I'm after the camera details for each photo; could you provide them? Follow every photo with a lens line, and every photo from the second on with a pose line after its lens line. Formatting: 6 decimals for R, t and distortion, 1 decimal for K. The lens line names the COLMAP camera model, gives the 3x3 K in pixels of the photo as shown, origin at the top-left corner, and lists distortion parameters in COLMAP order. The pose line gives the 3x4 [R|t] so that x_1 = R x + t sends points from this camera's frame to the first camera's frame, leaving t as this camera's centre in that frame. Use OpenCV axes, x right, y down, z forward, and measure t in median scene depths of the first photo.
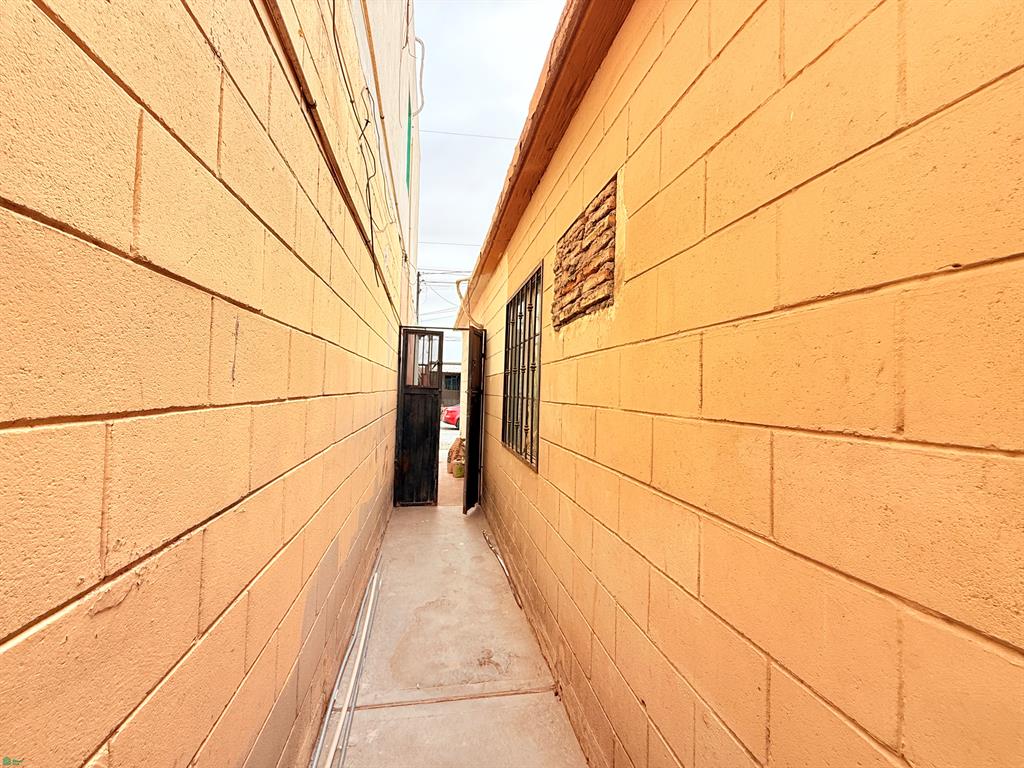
lens RADIAL K [[407.9, 0, 512.2], [0, 407.9, 380.7], [0, 0, 1]] dist [0.001645, -0.000297]
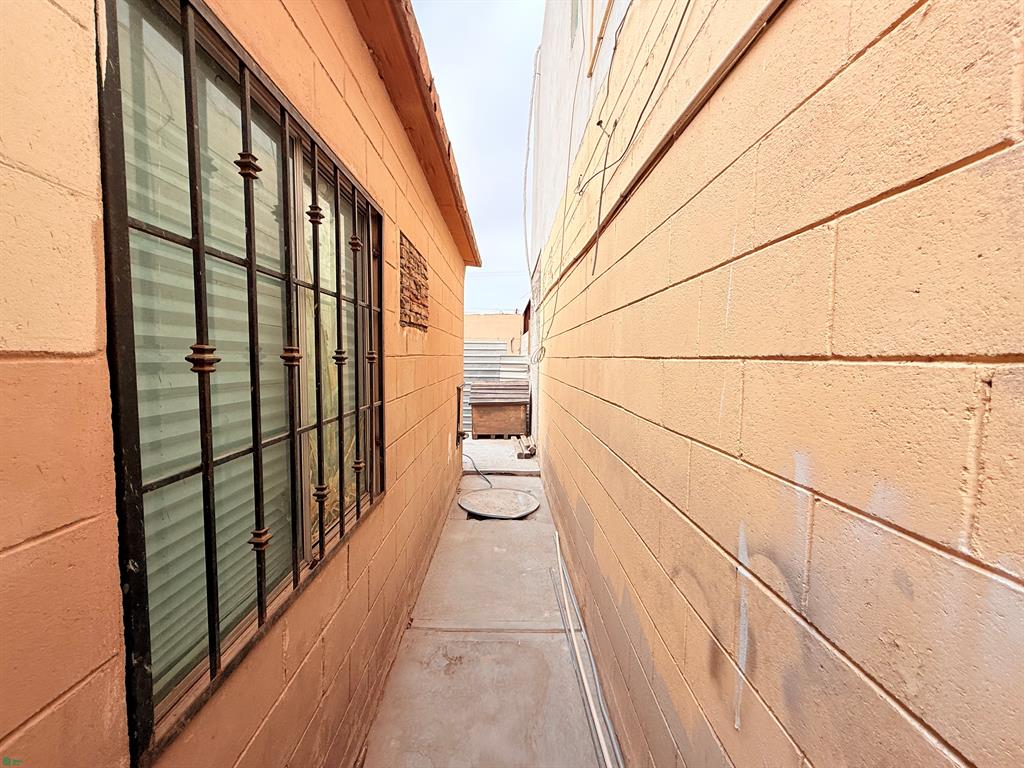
lens RADIAL K [[407.9, 0, 511.0], [0, 407.9, 384.8], [0, 0, 1]] dist [0.001645, -0.000297]
pose [[-0.983507, -0.057867, 0.171365, -0.348630], [-0.050108, 0.997528, 0.049265, -0.041013], [-0.173792, 0.039866, -0.983975, 2.028066]]
